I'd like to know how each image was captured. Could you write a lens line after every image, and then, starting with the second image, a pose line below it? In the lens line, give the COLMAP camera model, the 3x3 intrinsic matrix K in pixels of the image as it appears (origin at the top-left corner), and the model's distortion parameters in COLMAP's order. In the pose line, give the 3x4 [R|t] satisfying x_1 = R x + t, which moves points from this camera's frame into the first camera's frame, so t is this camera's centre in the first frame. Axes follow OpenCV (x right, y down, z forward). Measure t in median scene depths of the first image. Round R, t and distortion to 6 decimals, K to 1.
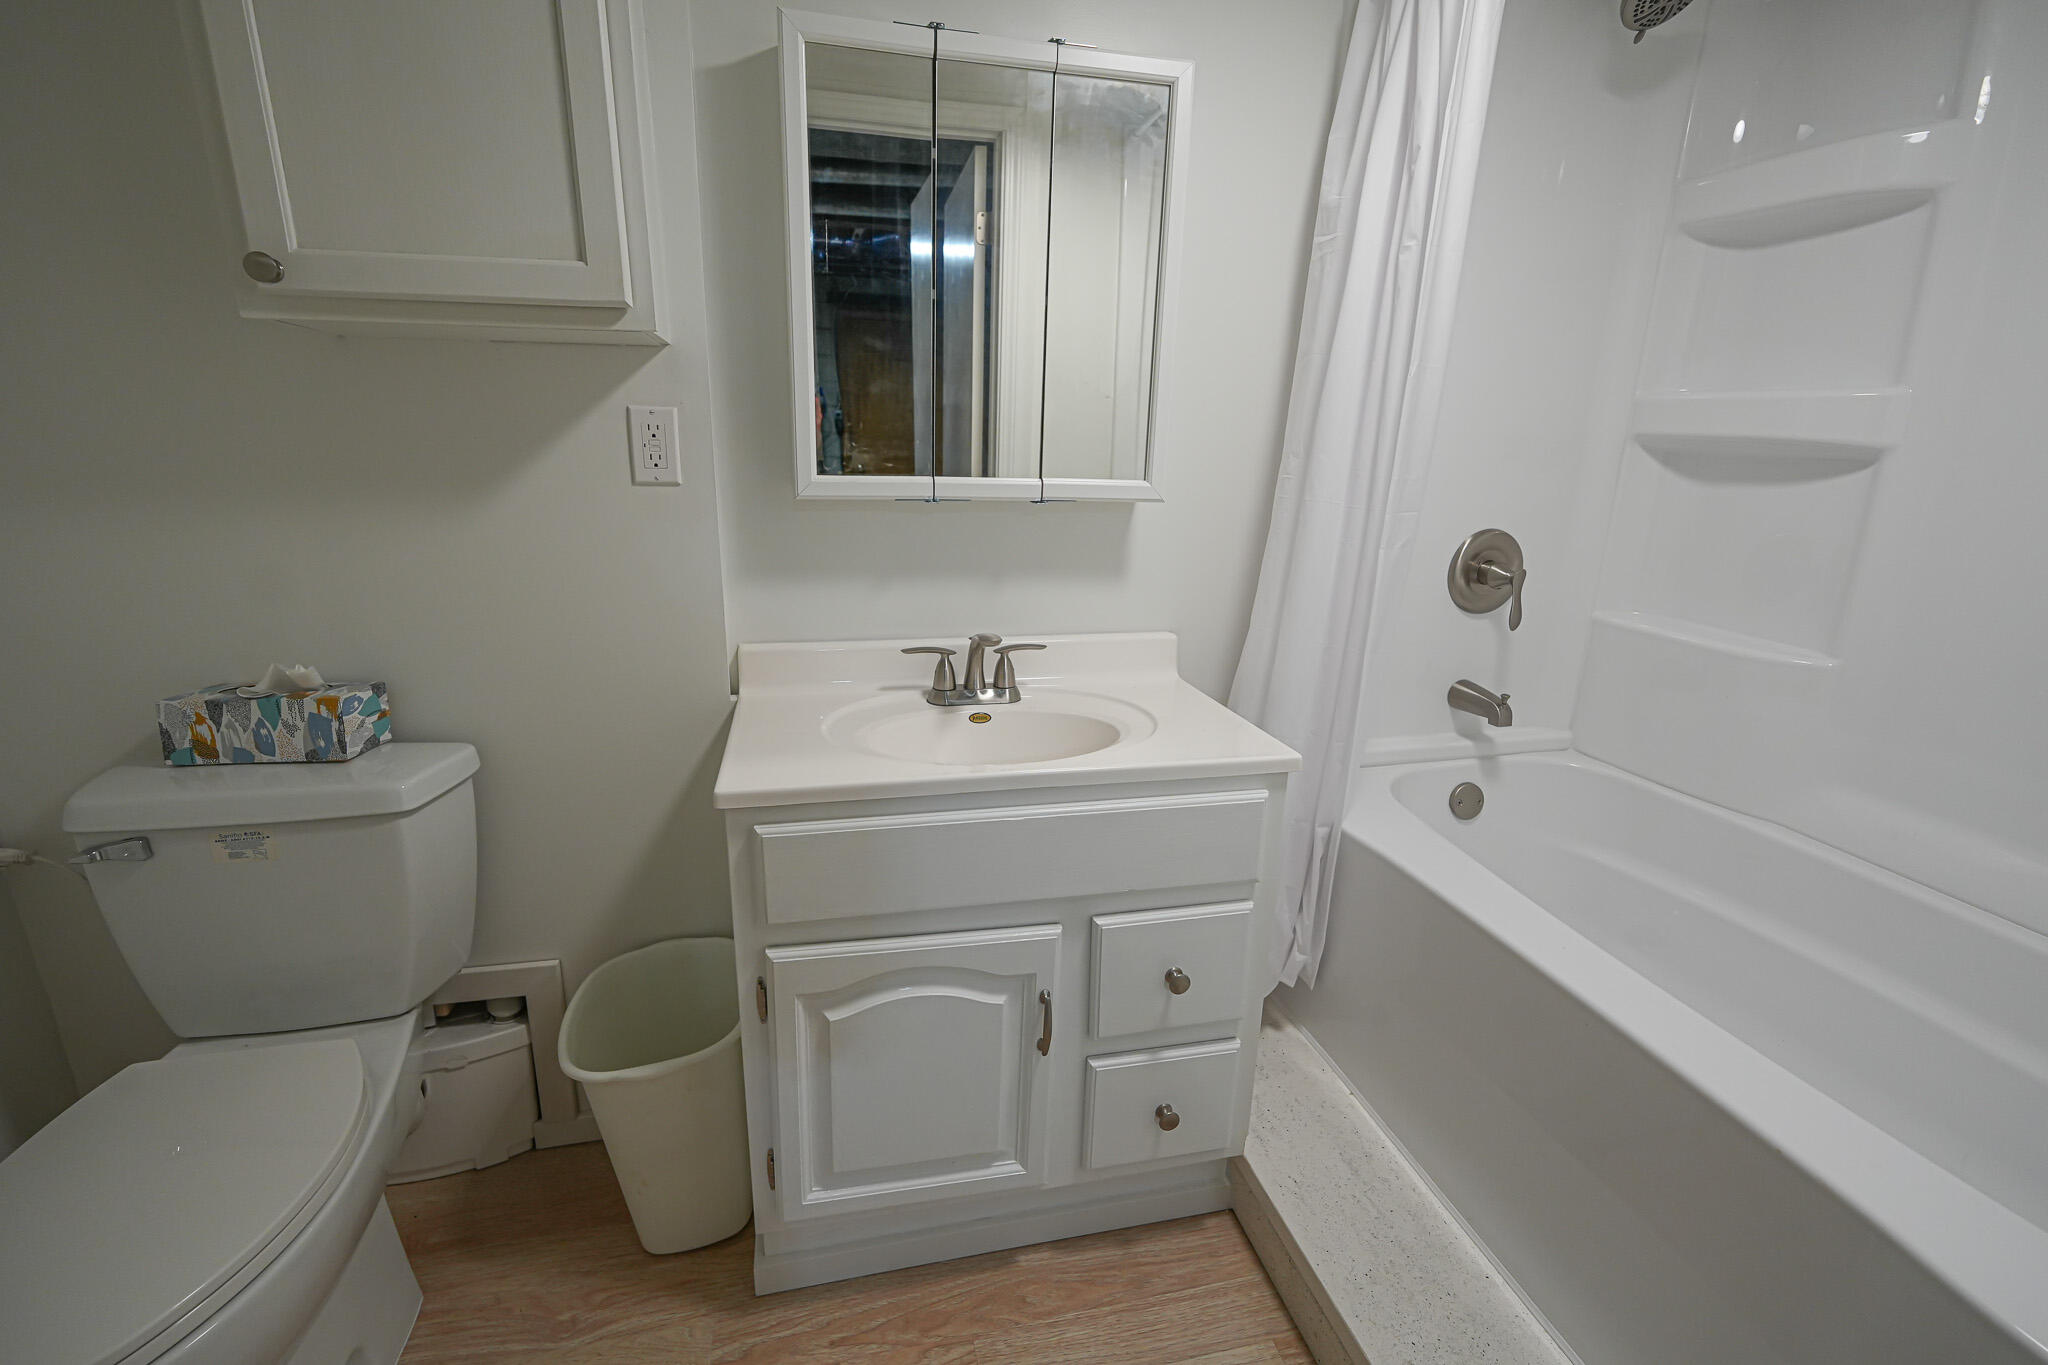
lens RADIAL K [[905.1, 0, 1015.0], [0, 905.1, 674.7], [0, 0, 1]] dist [-0.012671, 0.001812]
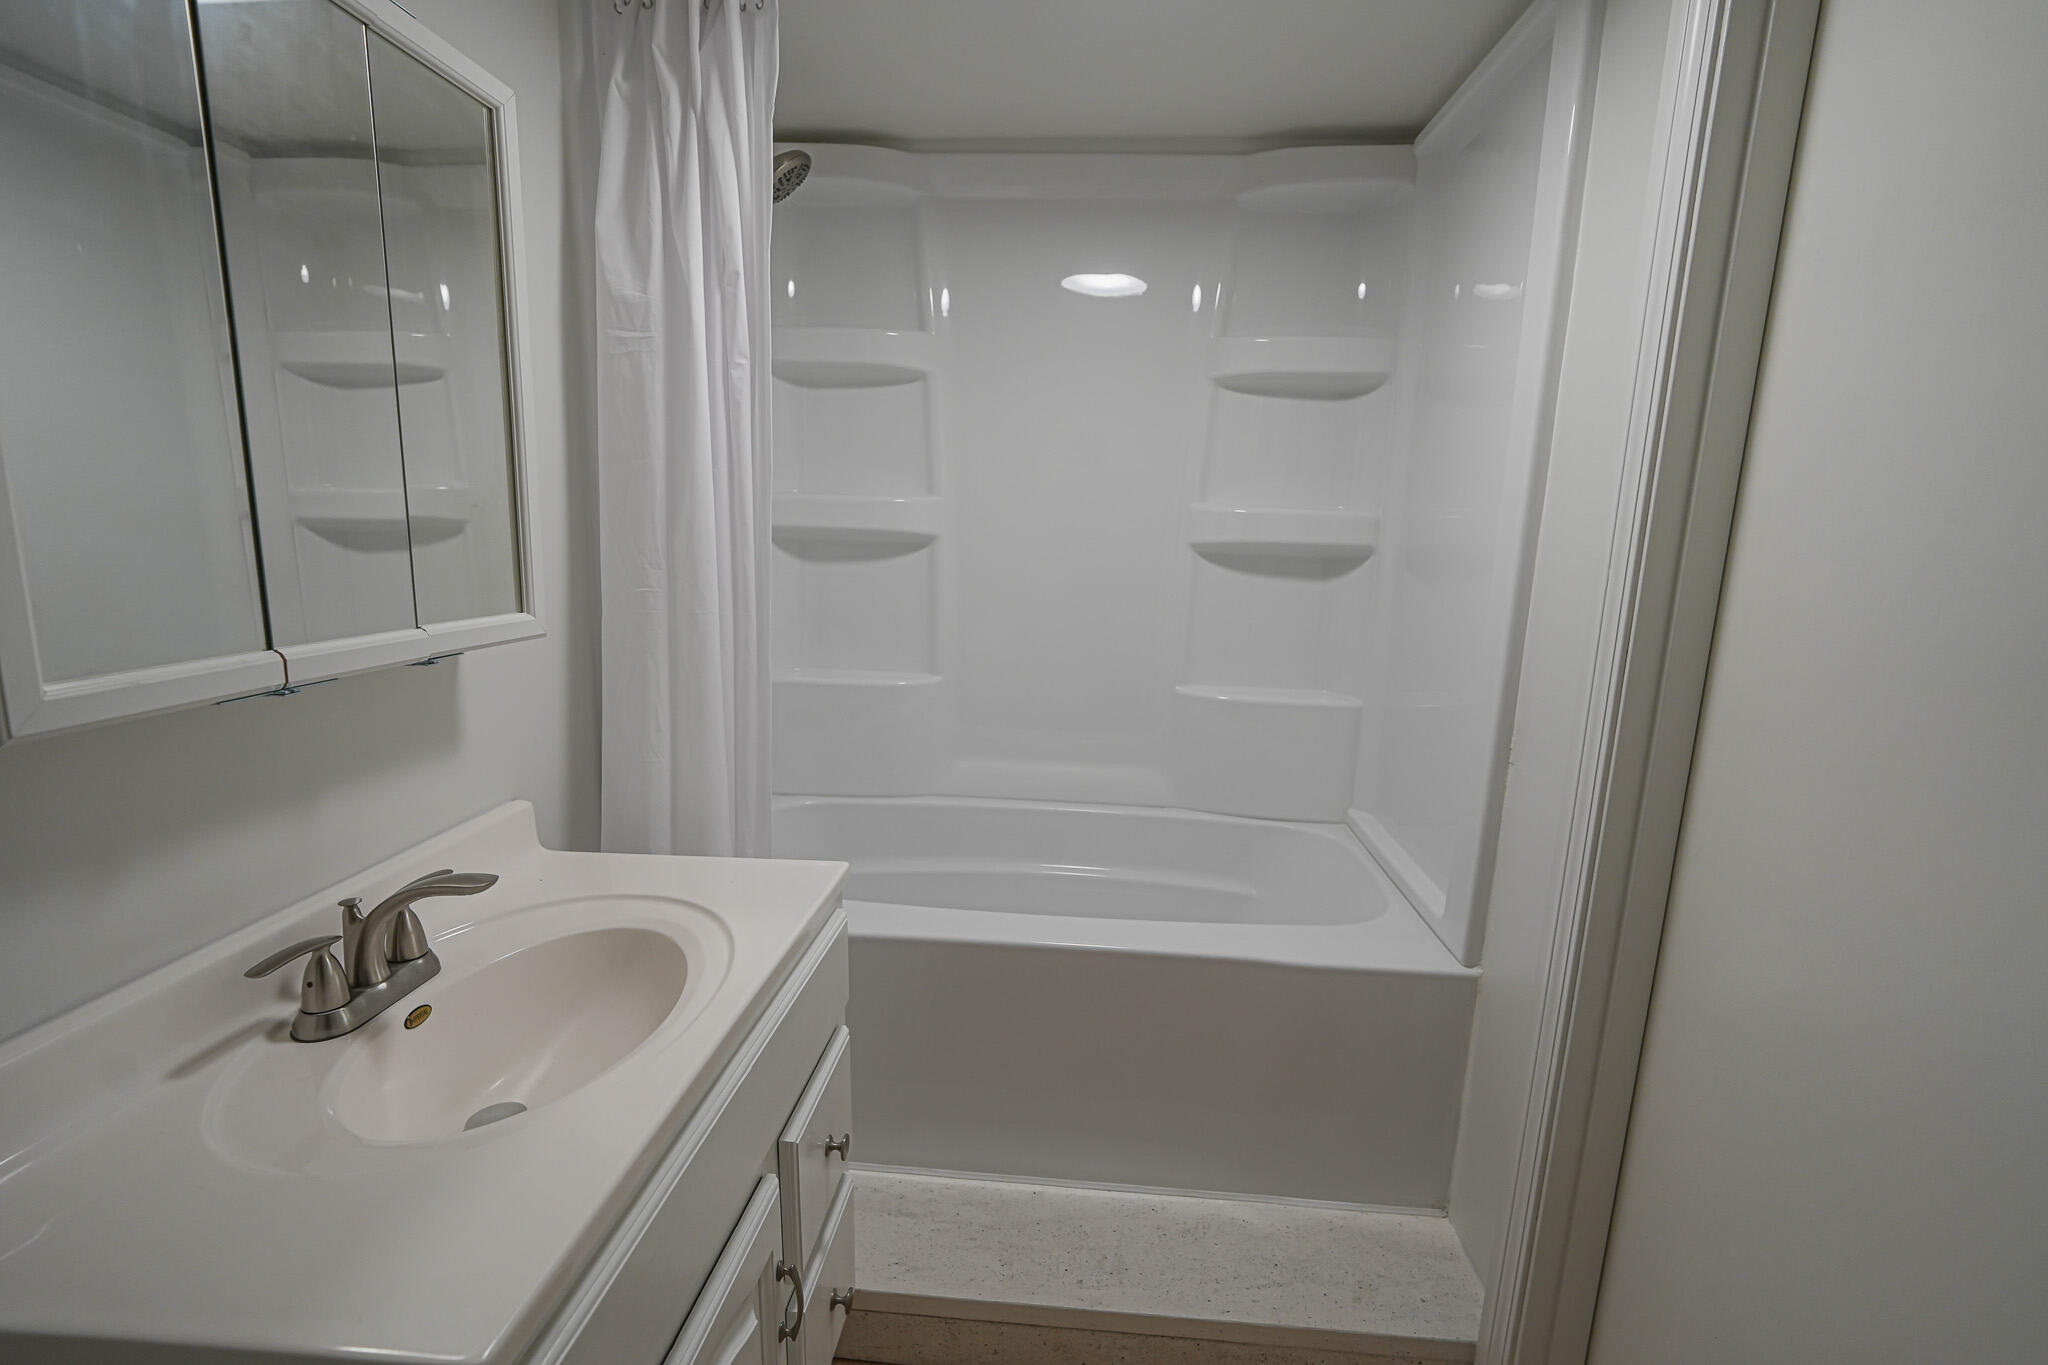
lens RADIAL K [[905.1, 0, 1015.0], [0, 905.1, 691.6], [0, 0, 1]] dist [-0.012671, 0.001812]
pose [[0.315143, -0.195079, 0.928778, -0.456705], [0.253456, 0.960400, 0.115721, -0.139095], [-0.914574, 0.198936, 0.352108, 0.383585]]
